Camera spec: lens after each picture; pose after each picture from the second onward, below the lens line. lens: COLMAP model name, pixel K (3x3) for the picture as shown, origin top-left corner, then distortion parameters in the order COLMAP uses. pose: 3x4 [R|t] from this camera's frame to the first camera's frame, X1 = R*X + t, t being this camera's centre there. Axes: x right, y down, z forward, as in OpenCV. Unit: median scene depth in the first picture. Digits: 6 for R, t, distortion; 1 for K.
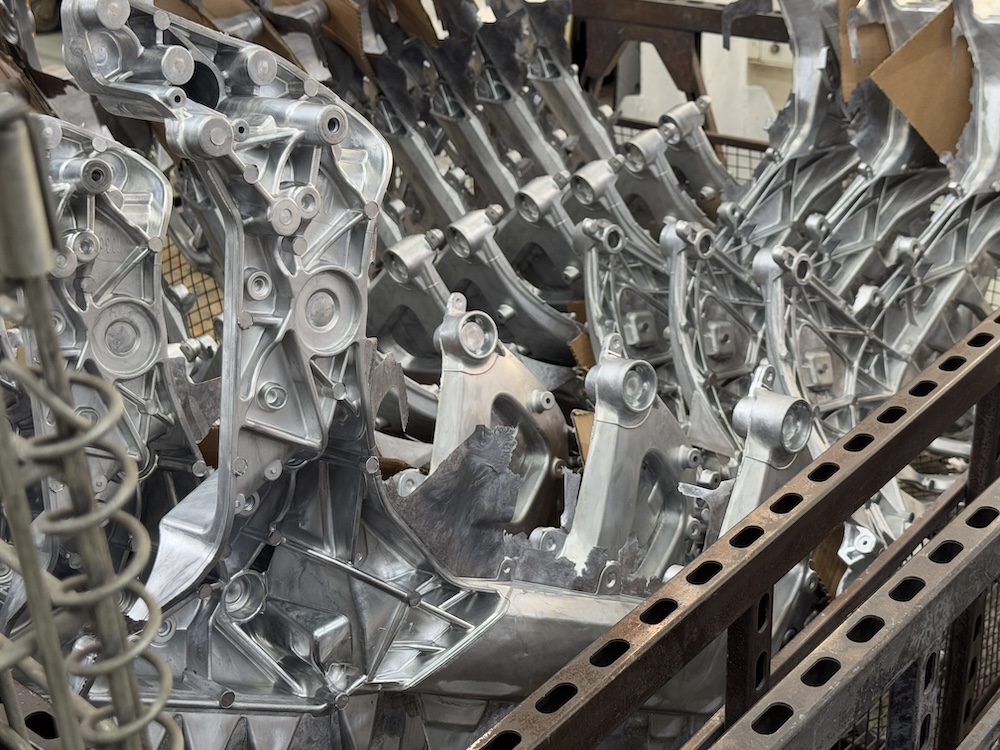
lens RADIAL K [[1483.4, 0, 499.8], [0, 1483.4, 374.6], [0, 0, 1]] dist [-0.017785, 0.000000]
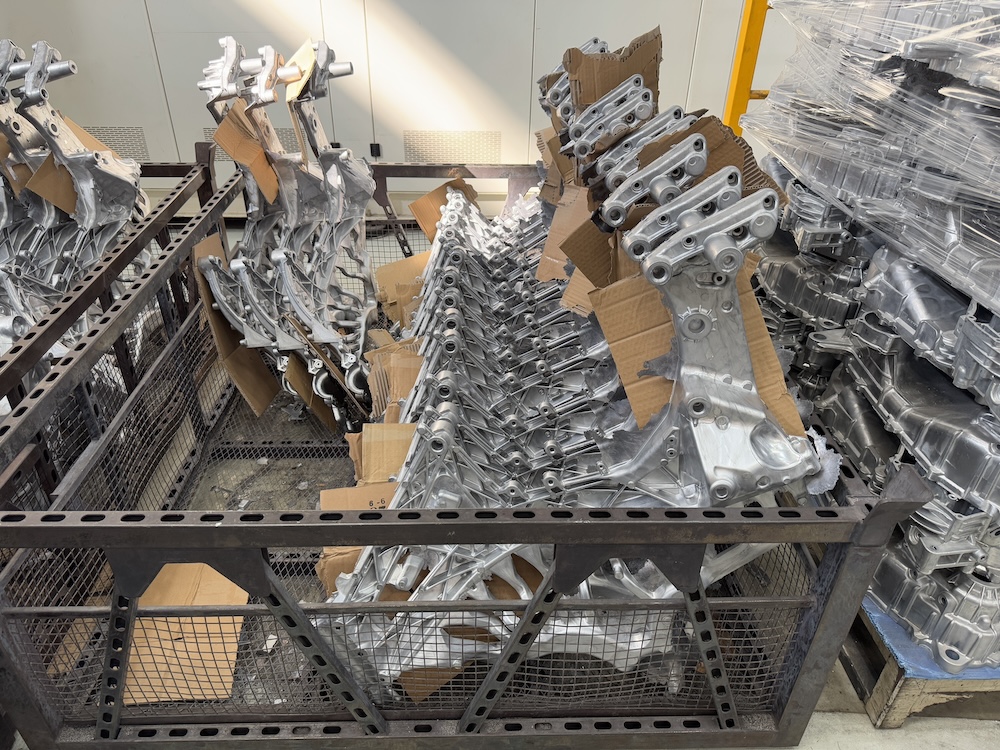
lens RADIAL K [[708.0, 0, 498.6], [0, 708.0, 379.2], [0, 0, 1]] dist [0.012208, 0.002160]
pose [[0.734131, -0.300922, 0.608686, 0.022796], [0.253443, 0.953086, 0.165511, 0.089949], [-0.629936, 0.032760, 0.775956, -0.326682]]
